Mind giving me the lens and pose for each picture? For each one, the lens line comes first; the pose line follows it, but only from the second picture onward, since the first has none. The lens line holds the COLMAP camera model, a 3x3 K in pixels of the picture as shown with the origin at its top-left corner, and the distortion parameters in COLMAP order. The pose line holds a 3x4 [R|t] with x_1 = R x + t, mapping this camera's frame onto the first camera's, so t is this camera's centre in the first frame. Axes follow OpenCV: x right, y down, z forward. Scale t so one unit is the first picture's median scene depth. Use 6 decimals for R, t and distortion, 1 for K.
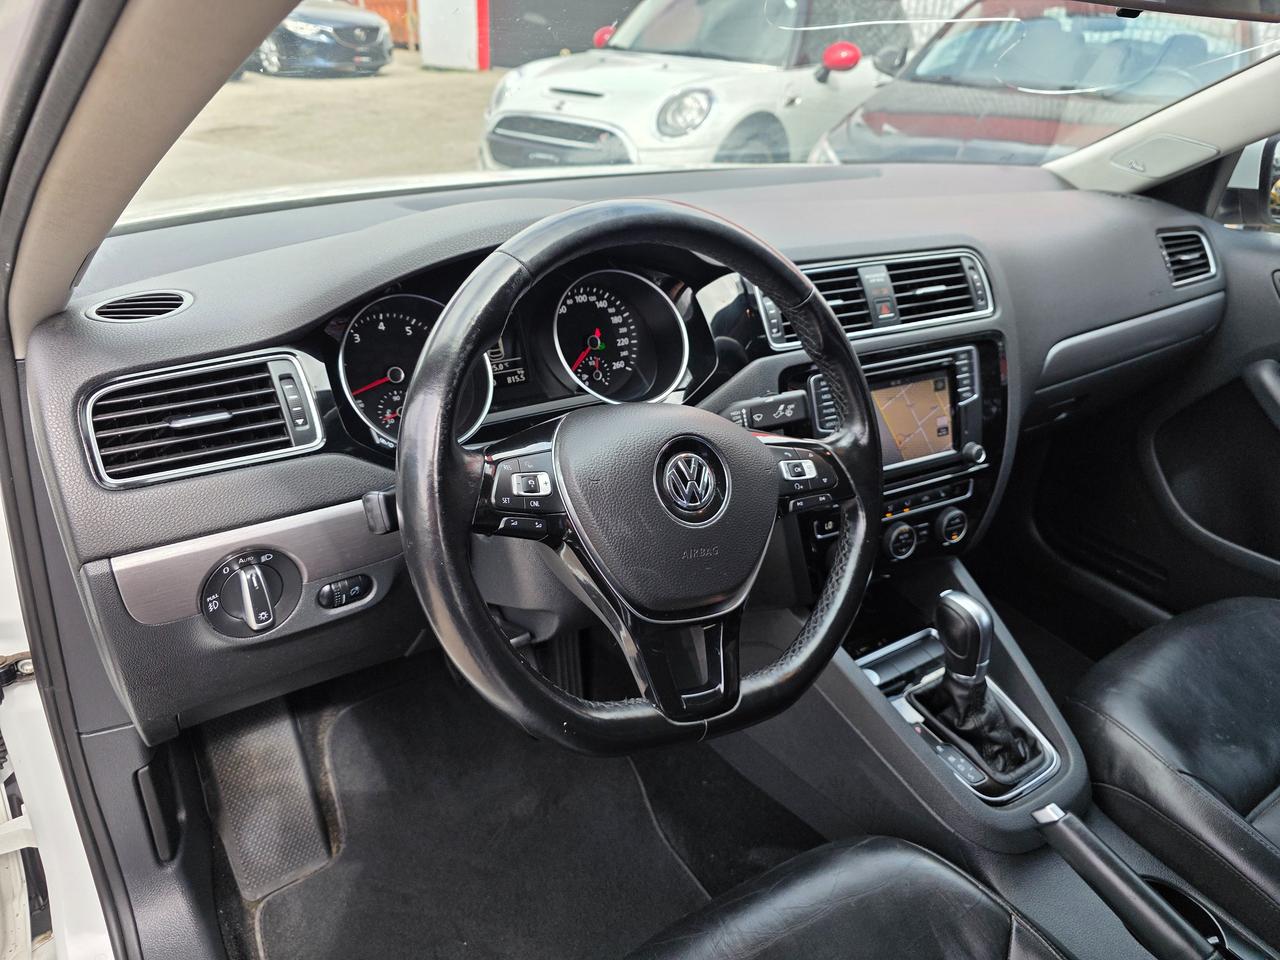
lens RADIAL K [[865.3, 0, 636.2], [0, 865.3, 480.1], [0, 0, 1]] dist [0.045971, -0.045492]
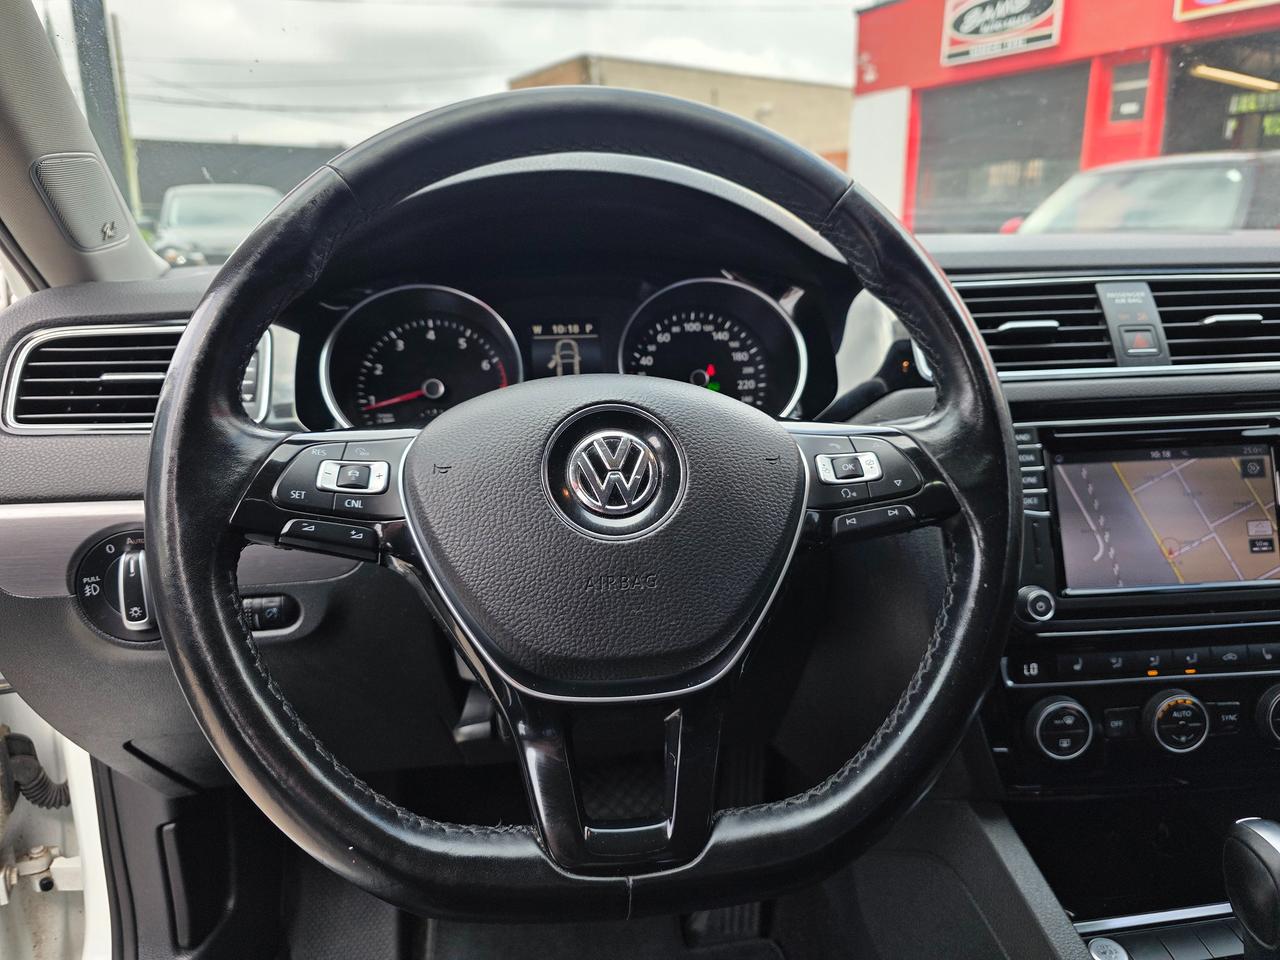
lens RADIAL K [[865.3, 0, 688.0], [0, 865.3, 486.4], [0, 0, 1]] dist [0.045971, -0.045492]
pose [[0.901273, 0.046767, -0.430720, 0.269064], [-0.148443, 0.967316, -0.205584, 0.092417], [0.407028, 0.249224, 0.878758, 0.318510]]
